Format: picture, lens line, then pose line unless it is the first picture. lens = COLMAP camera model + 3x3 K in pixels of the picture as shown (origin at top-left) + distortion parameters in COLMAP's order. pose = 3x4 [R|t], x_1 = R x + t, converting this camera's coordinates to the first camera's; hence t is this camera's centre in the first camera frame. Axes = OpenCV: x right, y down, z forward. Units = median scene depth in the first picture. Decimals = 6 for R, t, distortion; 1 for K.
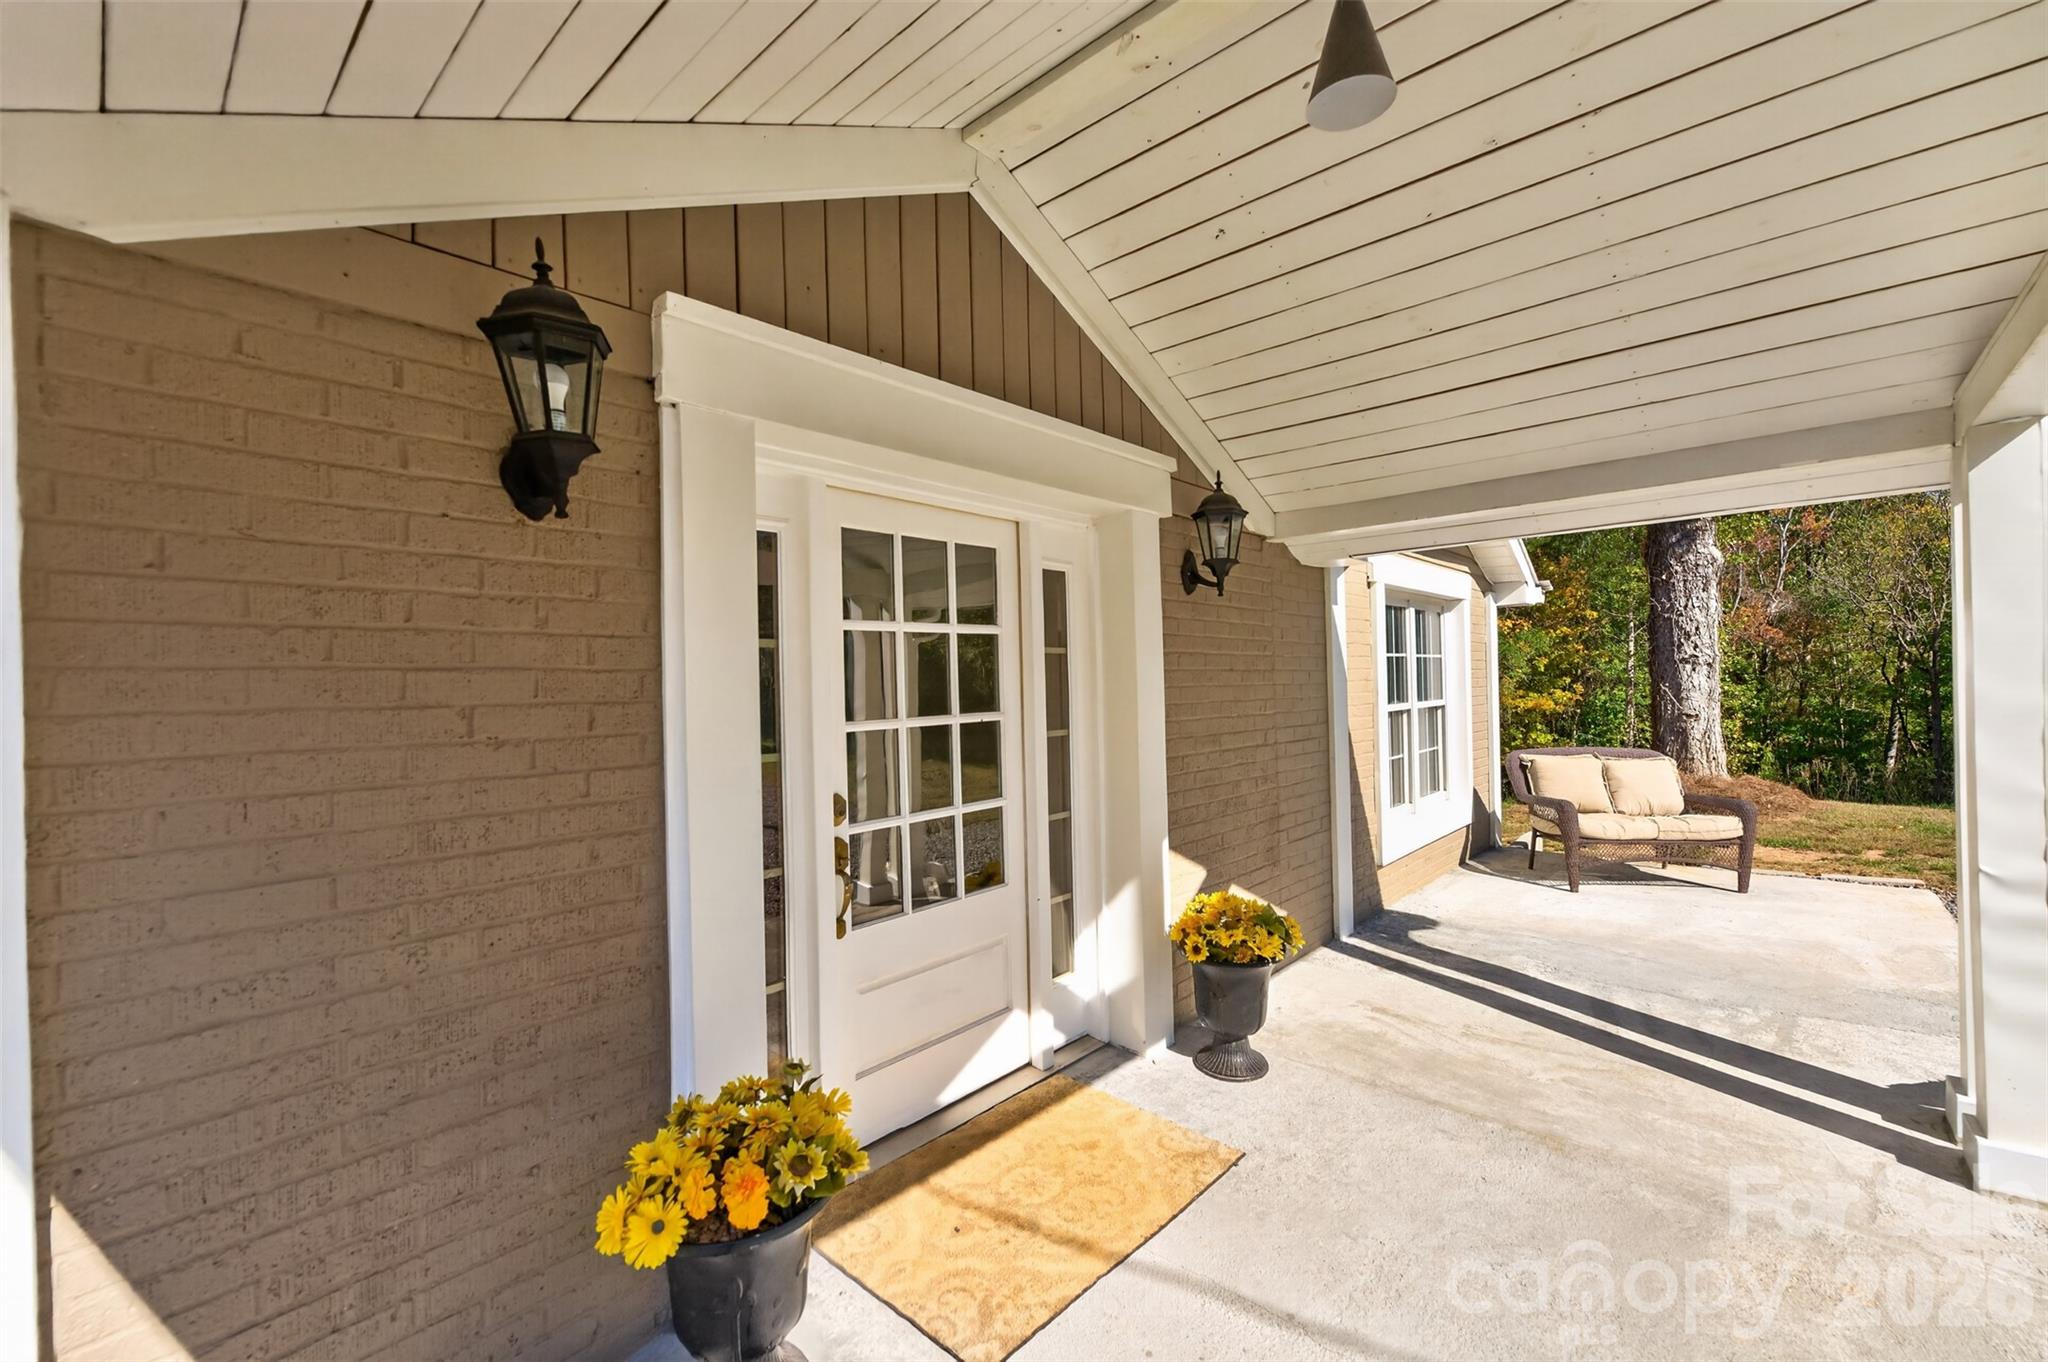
lens RADIAL K [[811.0, 0, 1018.6], [0, 811.0, 699.6], [0, 0, 1]] dist [0.001932, 0.000456]
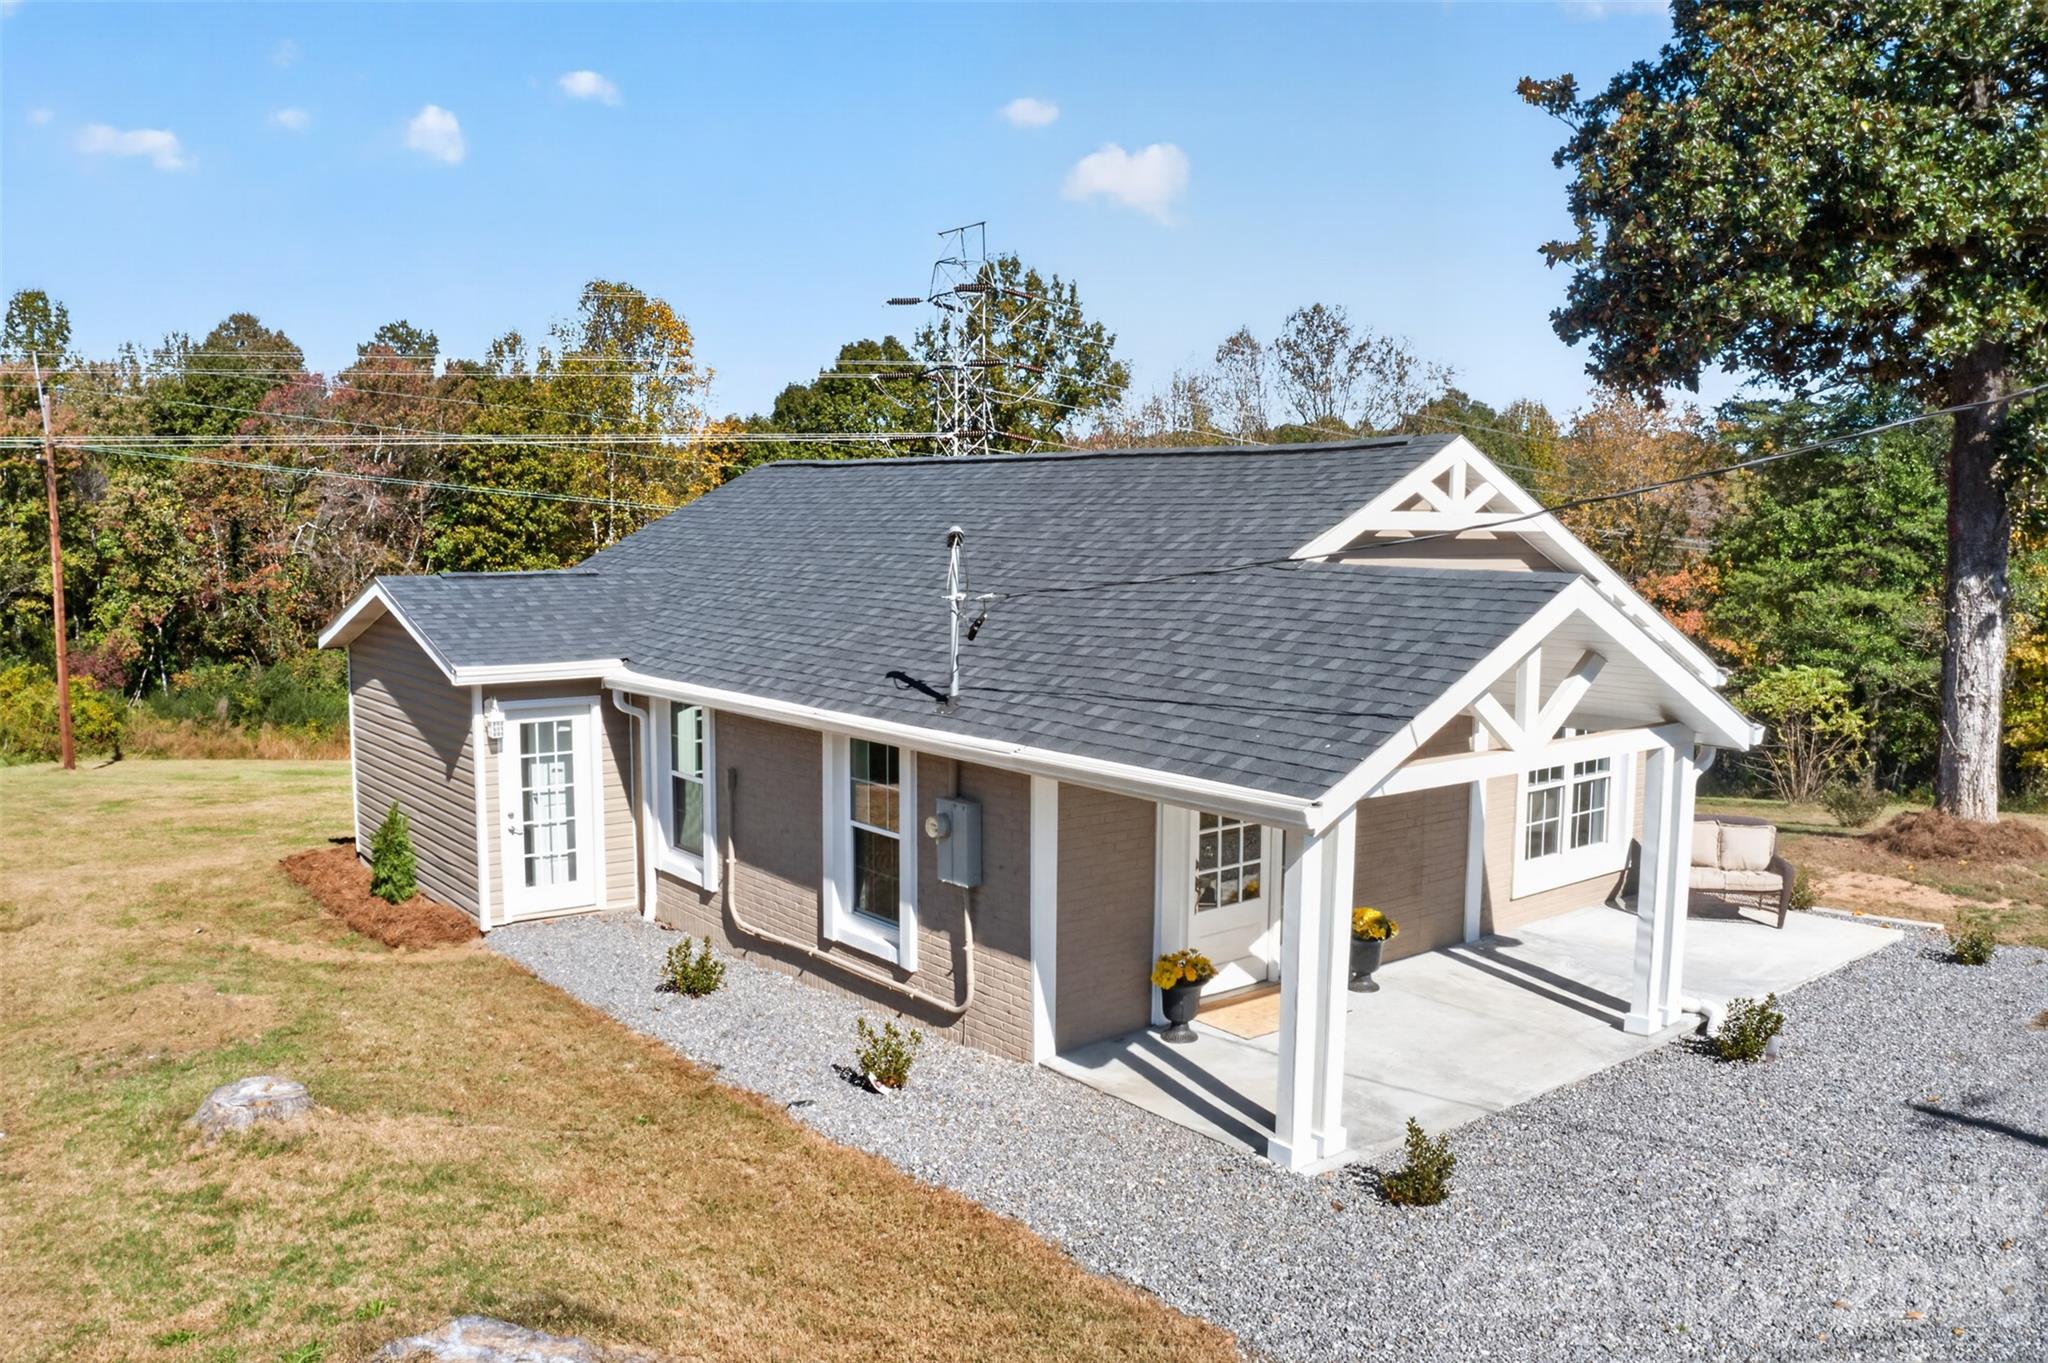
lens RADIAL K [[1613.1, 0, 1035.8], [0, 1613.1, 672.0], [0, 0, 1]] dist [-0.161008, -0.000621]
pose [[0.989100, 0.046175, -0.139818, -0.034750], [-0.033238, 0.995065, 0.093492, -0.711750], [0.143446, -0.087826, 0.985754, -3.078596]]
